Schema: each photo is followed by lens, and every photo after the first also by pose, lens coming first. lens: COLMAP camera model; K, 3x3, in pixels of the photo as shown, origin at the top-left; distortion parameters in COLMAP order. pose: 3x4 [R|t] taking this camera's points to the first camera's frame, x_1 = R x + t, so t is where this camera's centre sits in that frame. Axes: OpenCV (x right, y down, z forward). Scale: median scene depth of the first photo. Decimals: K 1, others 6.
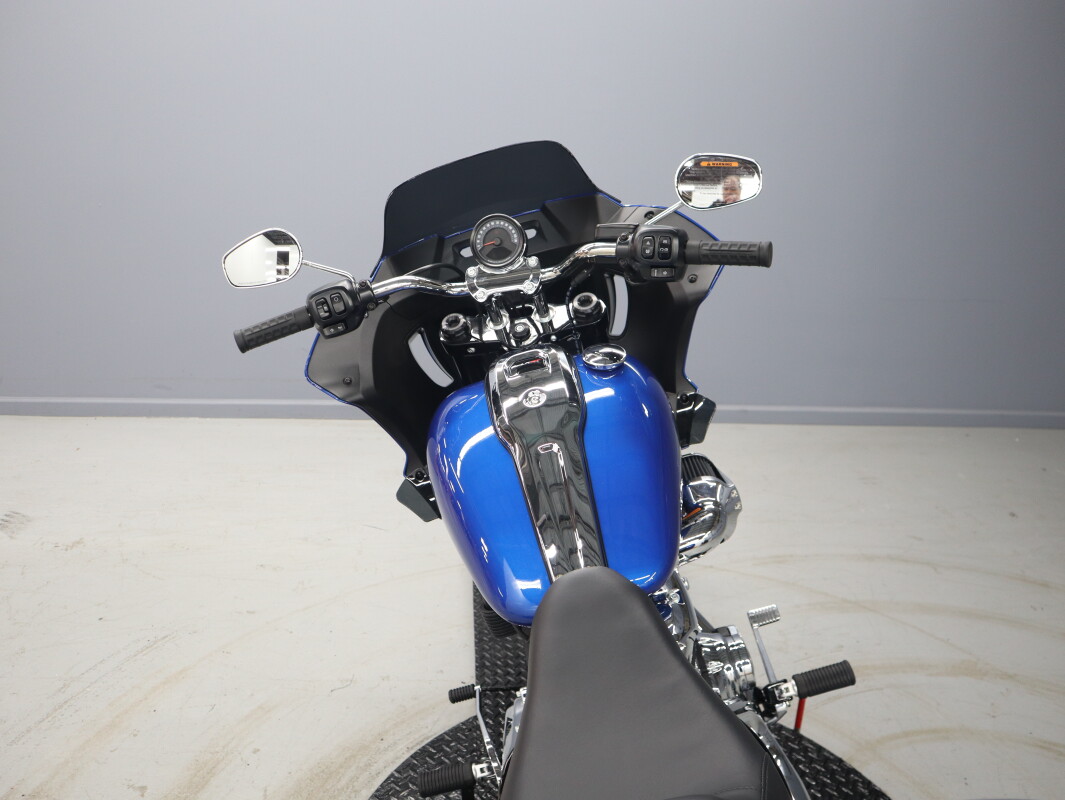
lens RADIAL K [[760.9, 0, 546.3], [0, 760.9, 401.7], [0, 0, 1]] dist [-0.033631, 0.004702]
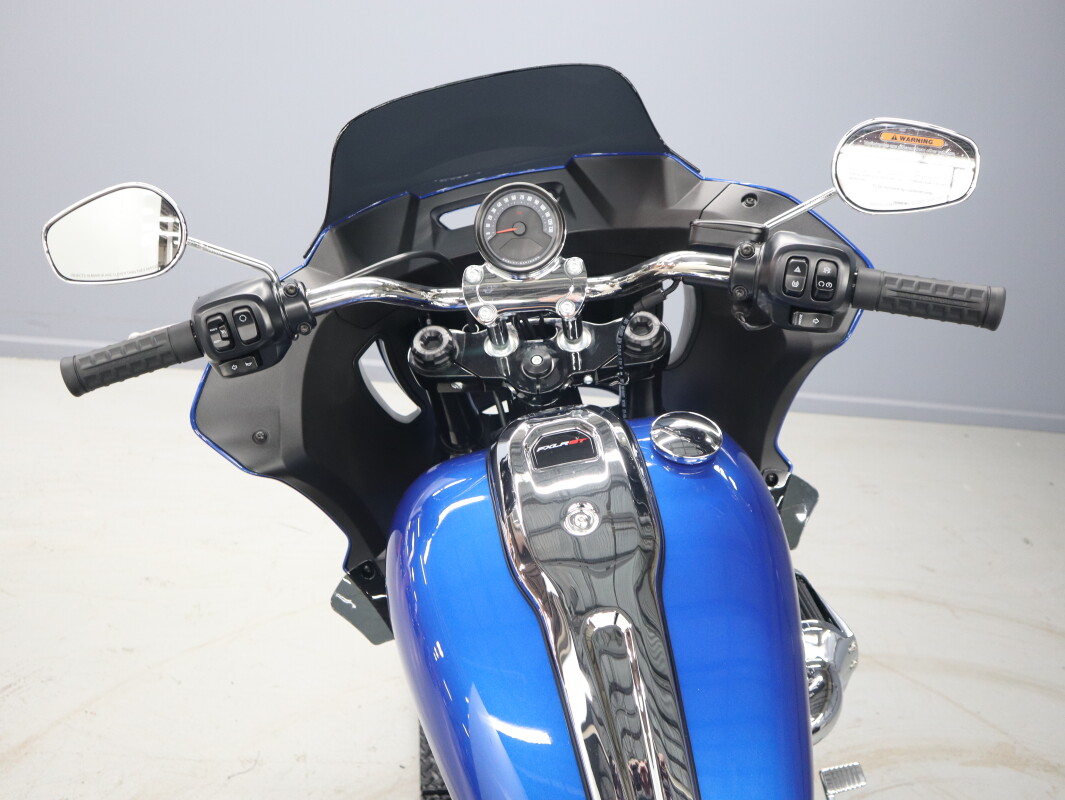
lens RADIAL K [[782.0, 0, 532.5], [0, 782.0, 400.0], [0, 0, 1]] dist [-0.058754, 0.036656]
pose [[0.995189, 0.064650, 0.073613, -0.087404], [-0.071120, 0.993492, 0.088972, -0.125518], [-0.067381, -0.093780, 0.993310, 0.352455]]
